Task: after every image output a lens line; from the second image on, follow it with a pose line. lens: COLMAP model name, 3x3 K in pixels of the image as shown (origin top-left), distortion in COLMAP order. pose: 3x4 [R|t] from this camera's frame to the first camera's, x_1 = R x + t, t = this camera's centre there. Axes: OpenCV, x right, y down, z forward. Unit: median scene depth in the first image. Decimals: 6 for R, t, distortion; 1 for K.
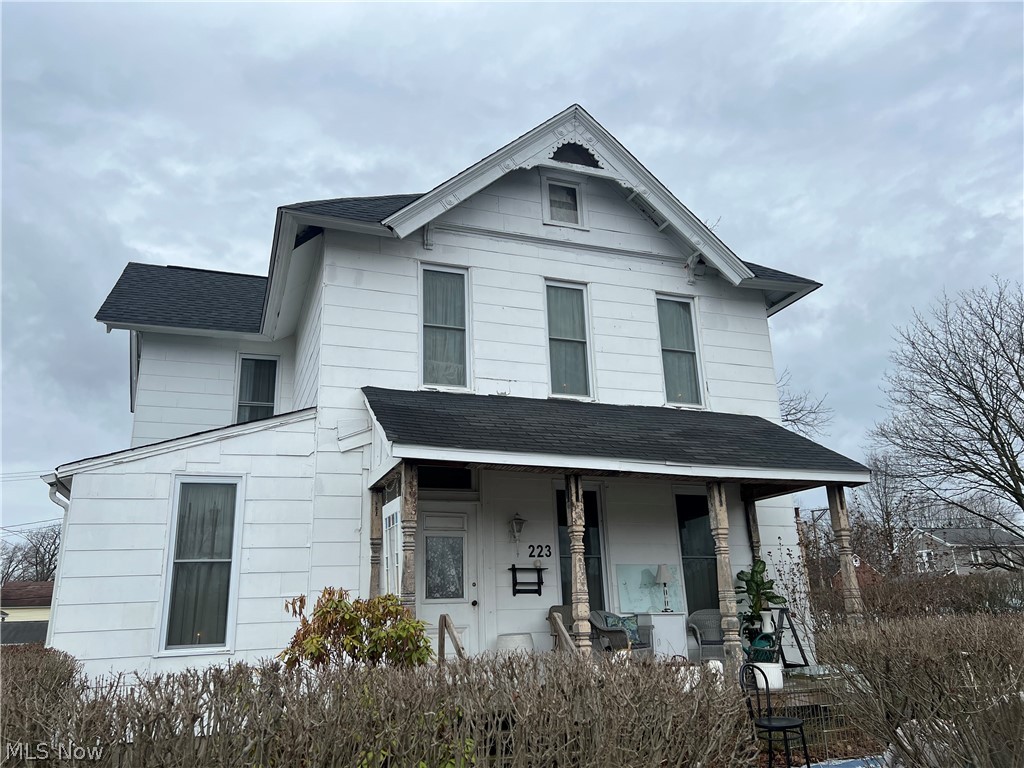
lens RADIAL K [[771.1, 0, 509.0], [0, 771.1, 384.0], [0, 0, 1]] dist [0.087186, -0.001727]
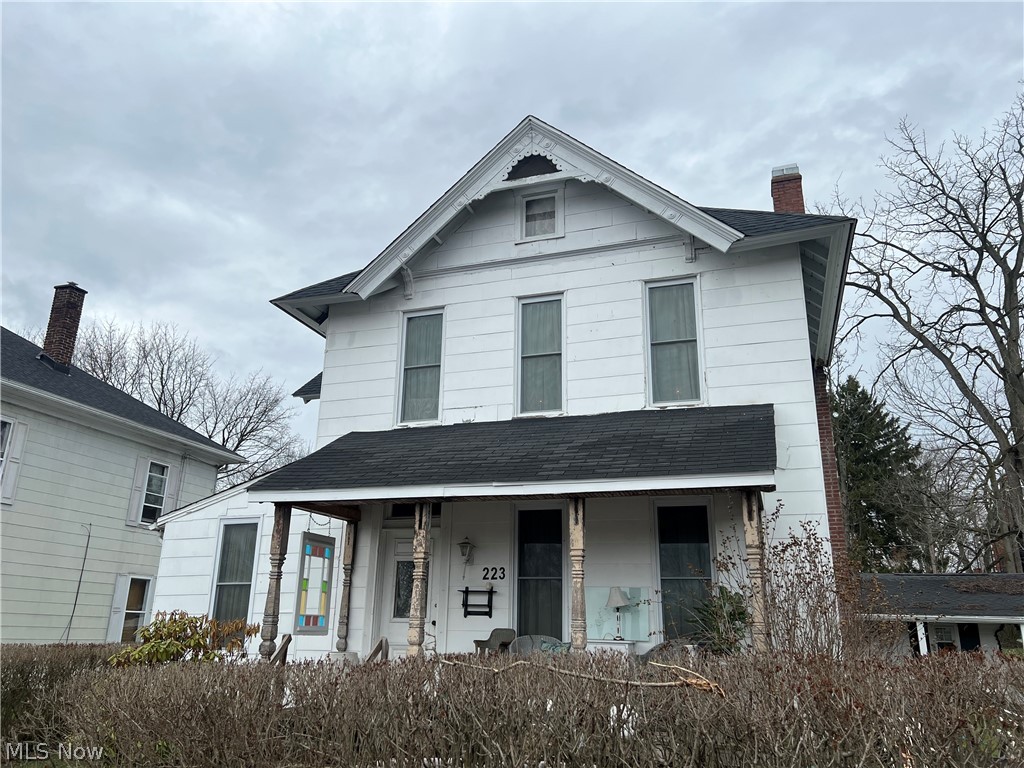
lens RADIAL K [[771.1, 0, 507.7], [0, 771.1, 379.7], [0, 0, 1]] dist [0.087186, -0.001727]
pose [[0.777276, -0.153153, -0.610235, 0.650374], [0.147967, 0.987213, -0.059294, 0.026130], [0.611513, -0.044207, 0.789999, 0.202533]]
